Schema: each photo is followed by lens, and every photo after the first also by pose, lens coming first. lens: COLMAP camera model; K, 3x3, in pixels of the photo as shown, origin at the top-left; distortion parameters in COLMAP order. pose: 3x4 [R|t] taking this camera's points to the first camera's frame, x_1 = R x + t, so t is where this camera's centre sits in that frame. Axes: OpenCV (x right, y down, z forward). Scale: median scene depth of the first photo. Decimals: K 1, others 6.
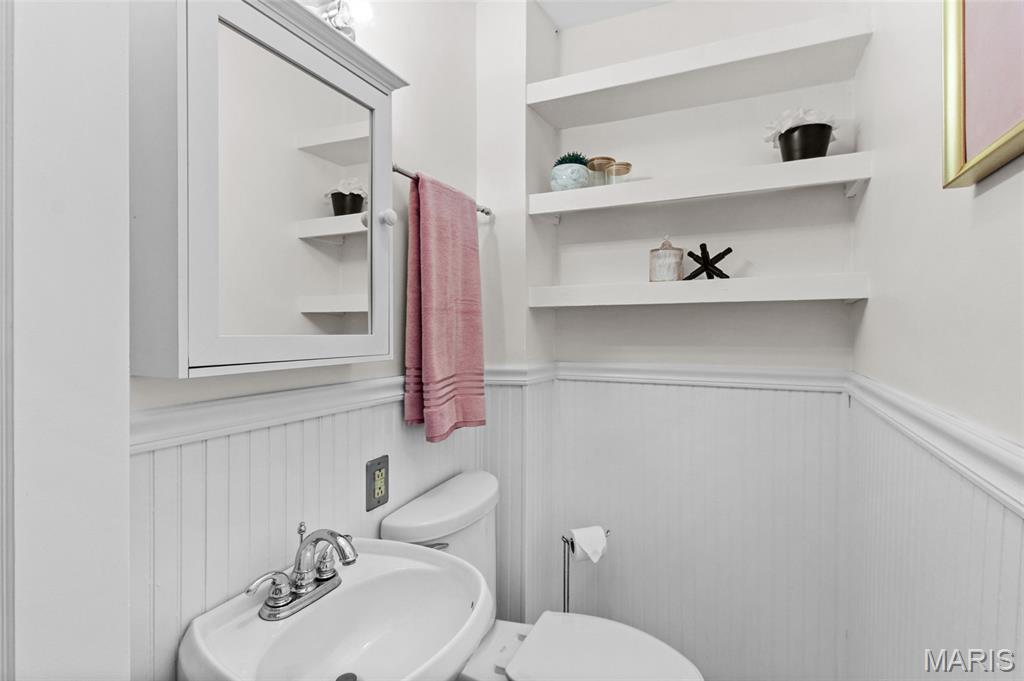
lens RADIAL K [[489.4, 0, 515.7], [0, 489.4, 333.3], [0, 0, 1]] dist [0.023320, -0.003670]
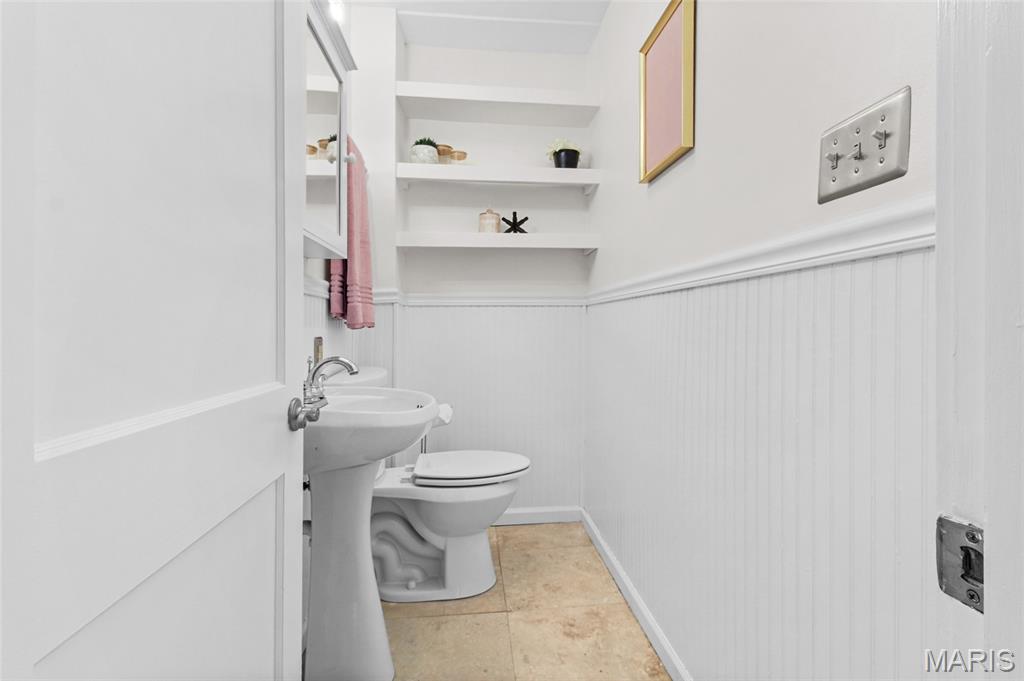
lens RADIAL K [[489.4, 0, 509.8], [0, 489.4, 335.1], [0, 0, 1]] dist [0.023320, -0.003670]
pose [[0.864386, -0.007109, 0.502778, -0.423503], [0.003854, 0.999964, 0.007514, 0.201883], [-0.502813, -0.004557, 0.864383, -0.362356]]
